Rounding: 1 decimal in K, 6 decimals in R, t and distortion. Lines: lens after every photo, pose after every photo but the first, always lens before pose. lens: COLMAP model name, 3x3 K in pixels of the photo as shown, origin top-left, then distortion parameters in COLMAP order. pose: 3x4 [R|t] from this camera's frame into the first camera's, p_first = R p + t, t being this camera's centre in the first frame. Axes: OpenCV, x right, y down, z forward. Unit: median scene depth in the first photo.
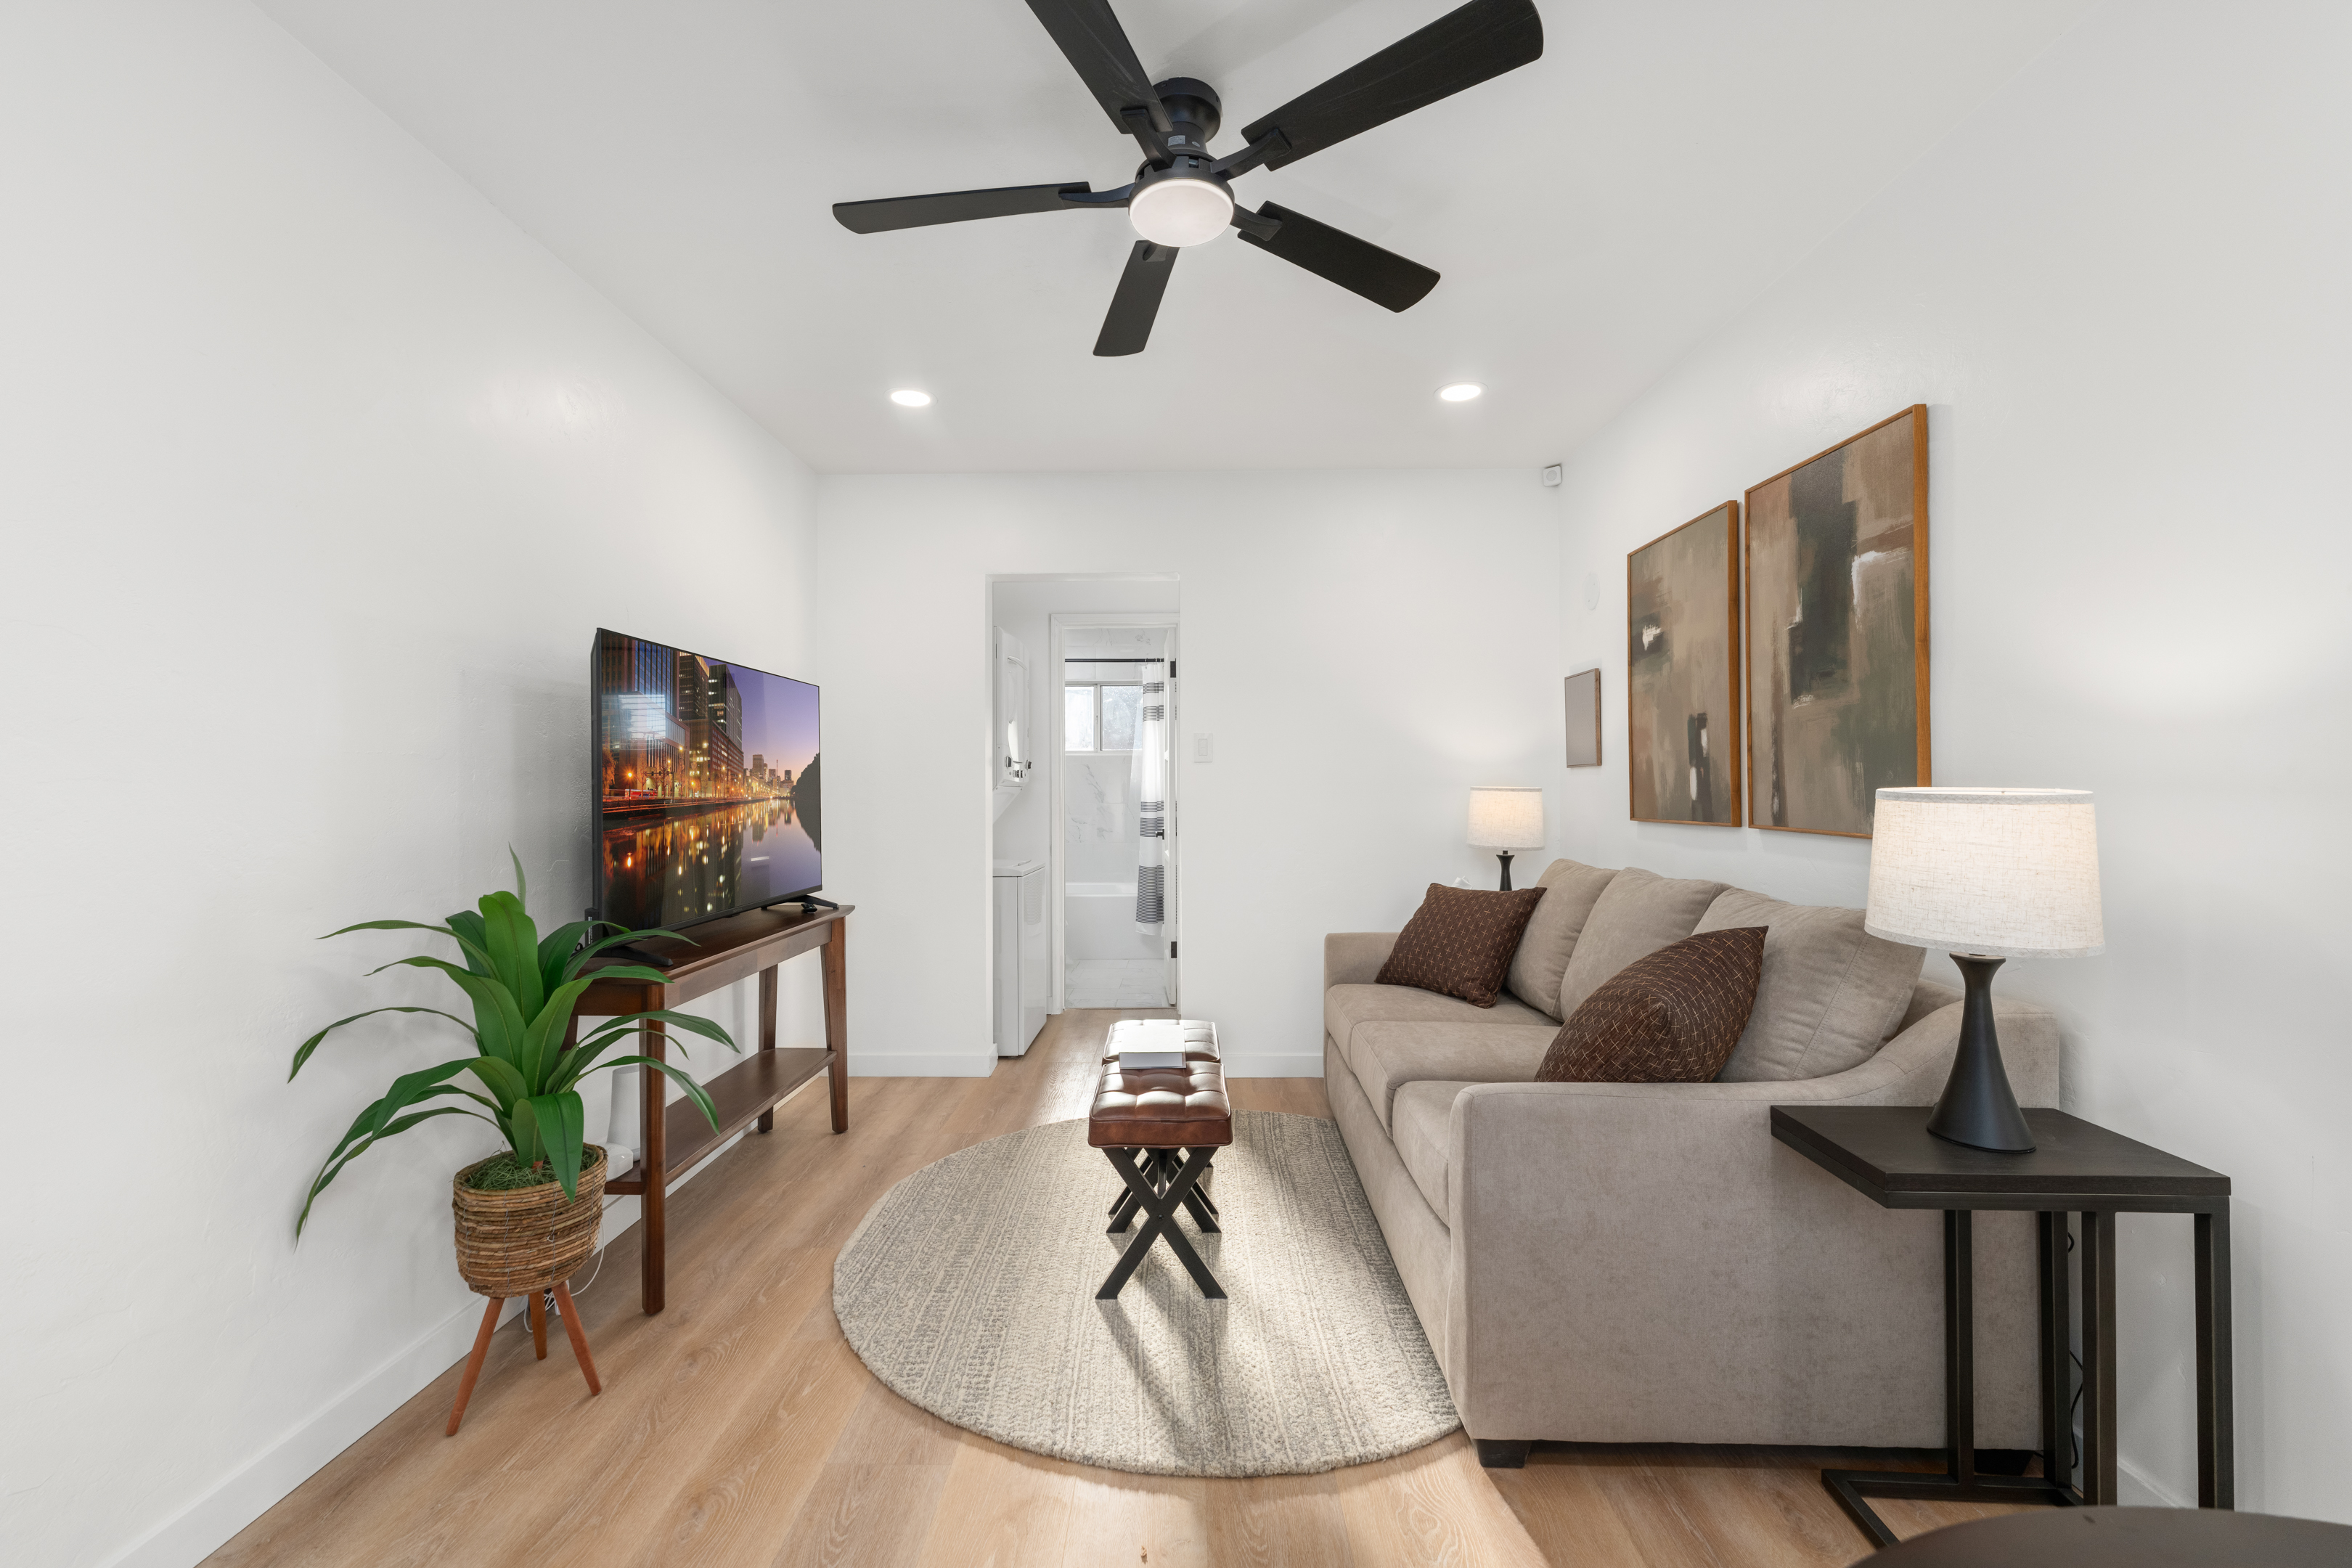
lens RADIAL K [[963.0, 0, 1142.6], [0, 963.0, 771.1], [0, 0, 1]] dist [0.001754, -0.000336]
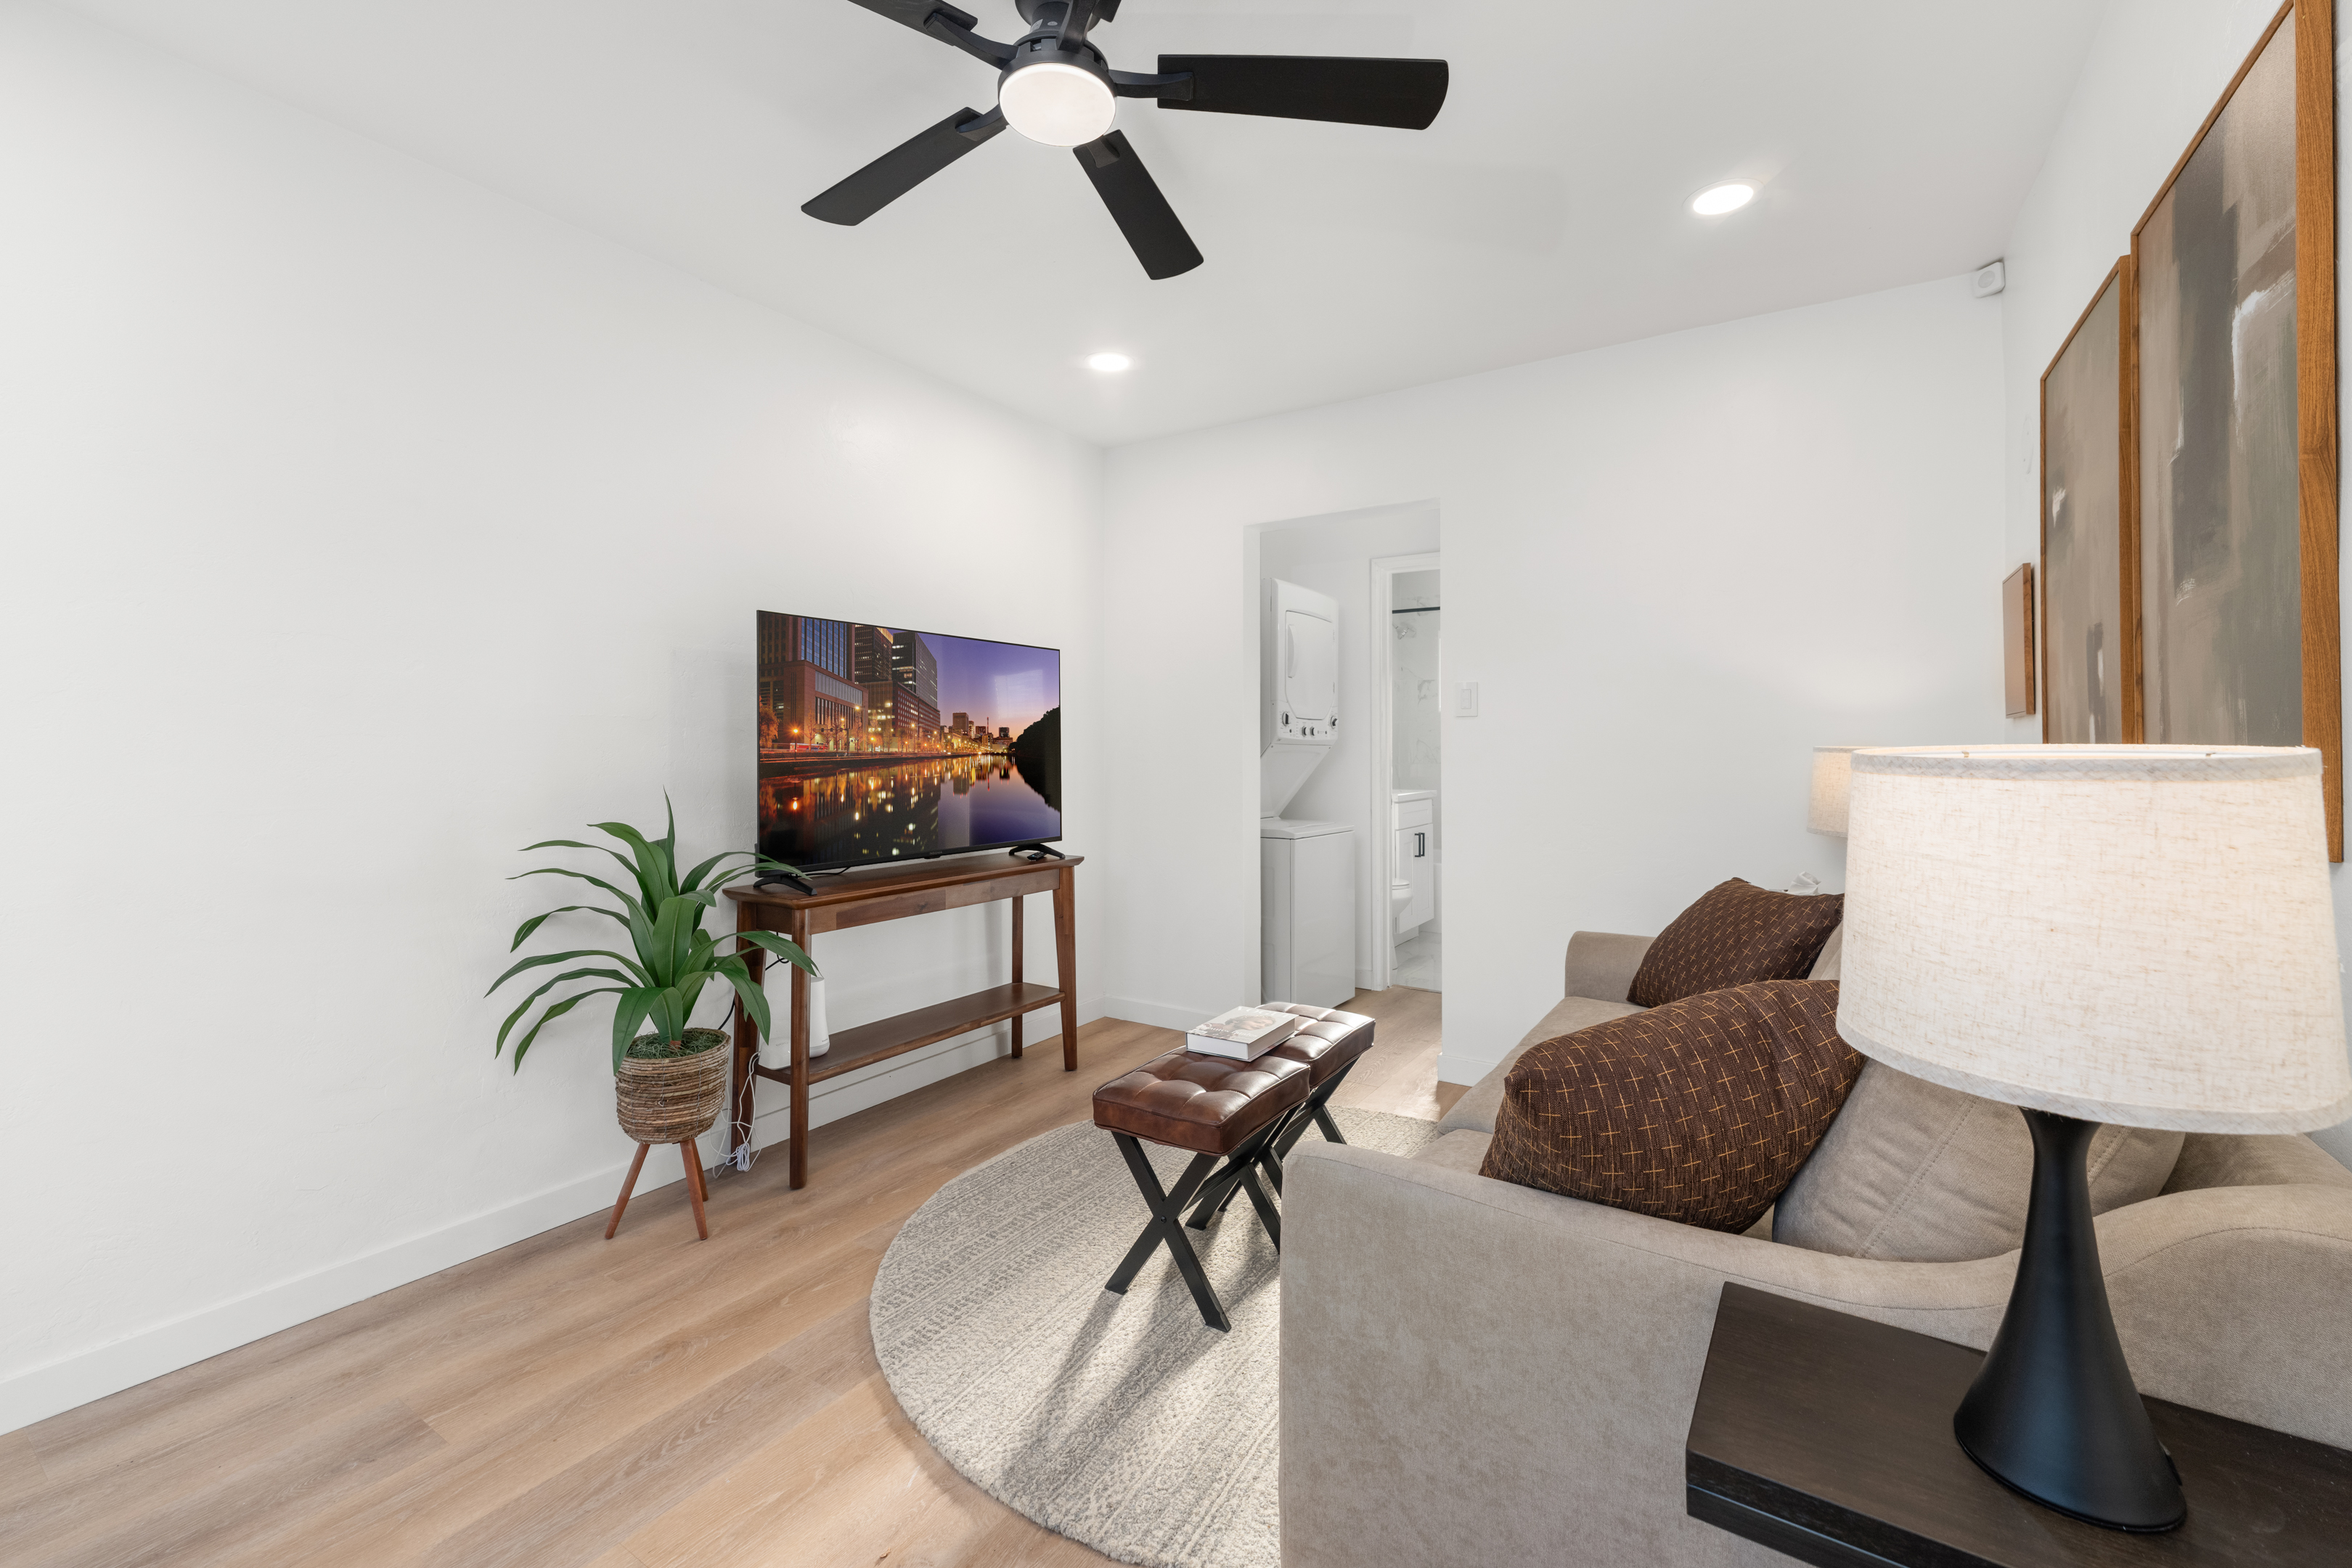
lens RADIAL K [[963.0, 0, 1158.6], [0, 963.0, 739.5], [0, 0, 1]] dist [0.001754, -0.000336]
pose [[0.853200, 0.001149, -0.521582, 0.471869], [0.003263, 0.999966, 0.007540, 0.006195], [0.521573, -0.008135, 0.853168, 0.225077]]
